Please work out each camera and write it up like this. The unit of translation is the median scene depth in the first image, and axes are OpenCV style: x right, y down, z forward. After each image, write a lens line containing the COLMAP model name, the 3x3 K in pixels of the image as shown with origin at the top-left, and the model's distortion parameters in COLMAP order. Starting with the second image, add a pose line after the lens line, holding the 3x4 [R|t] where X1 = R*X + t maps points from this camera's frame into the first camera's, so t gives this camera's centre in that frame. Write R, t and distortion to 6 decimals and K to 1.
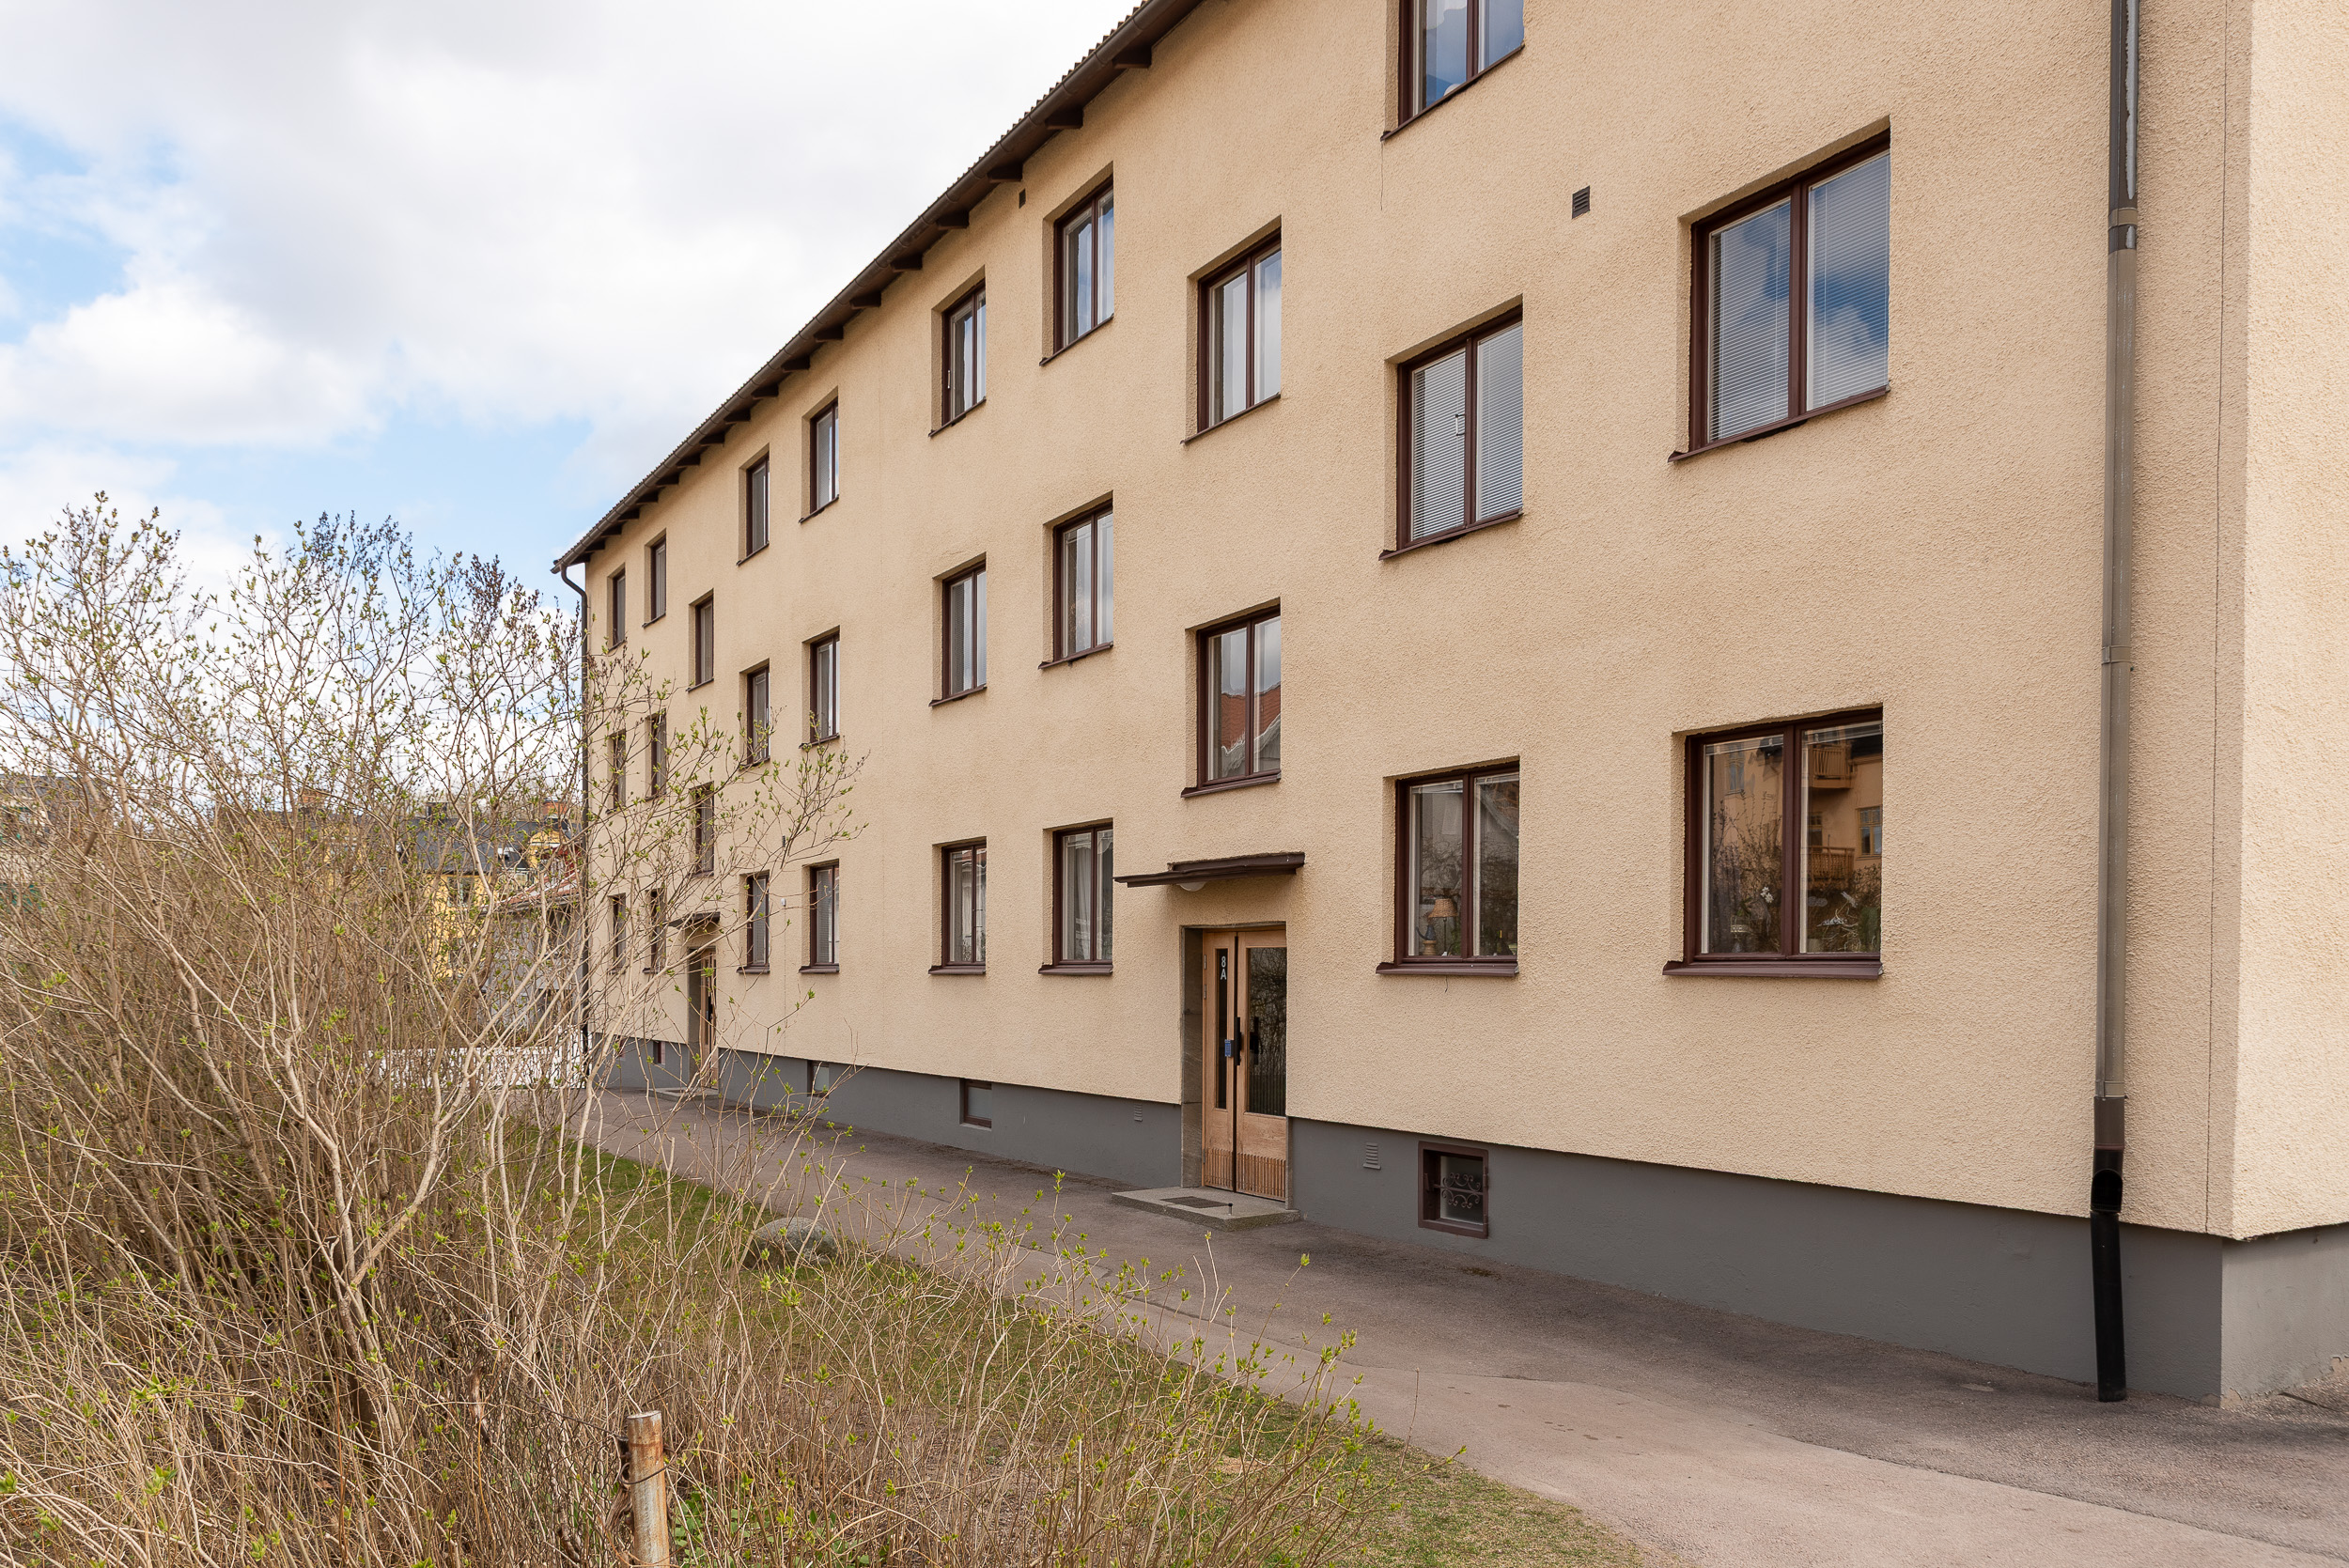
lens RADIAL K [[1577.9, 0, 1174.5], [0, 1577.9, 784.0], [0, 0, 1]] dist [0.002056, -0.005872]
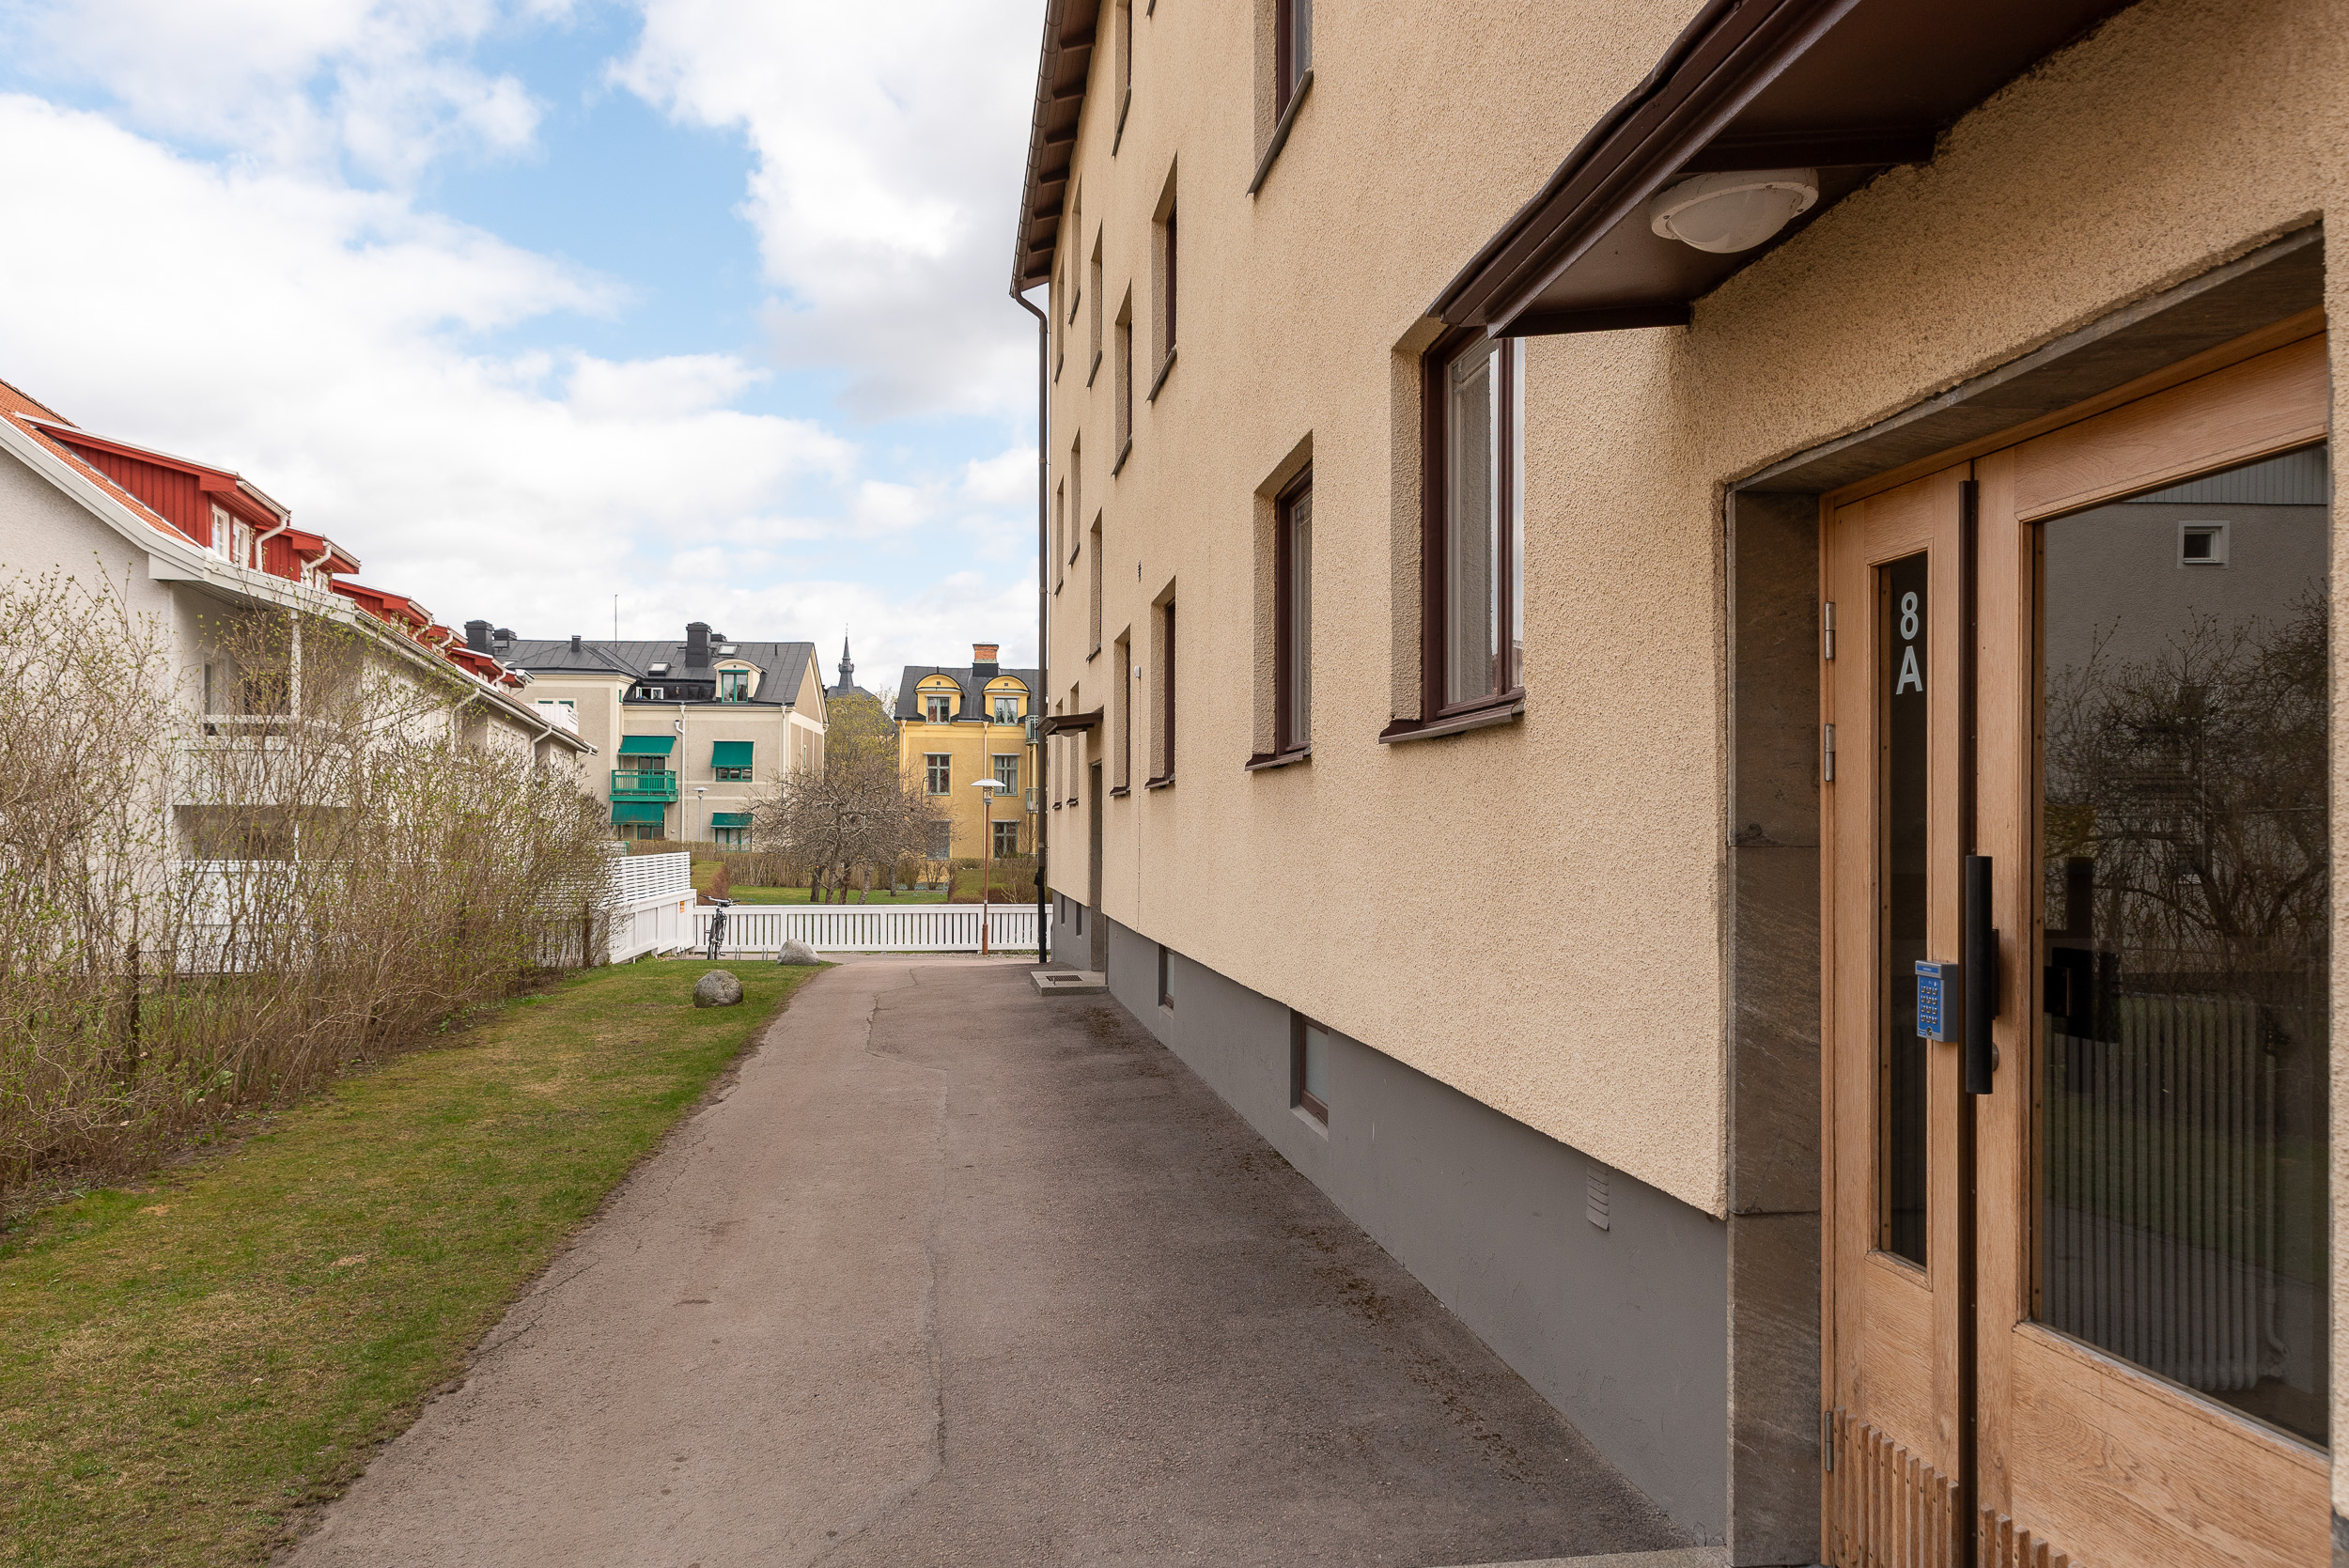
lens RADIAL K [[1577.9, 0, 1174.5], [0, 1577.9, 784.0], [0, 0, 1]] dist [0.002056, -0.005872]
pose [[0.896019, -0.010719, -0.443887, 0.036834], [0.047737, 0.996240, 0.072305, 0.115573], [0.441443, -0.085977, 0.893161, 0.753235]]
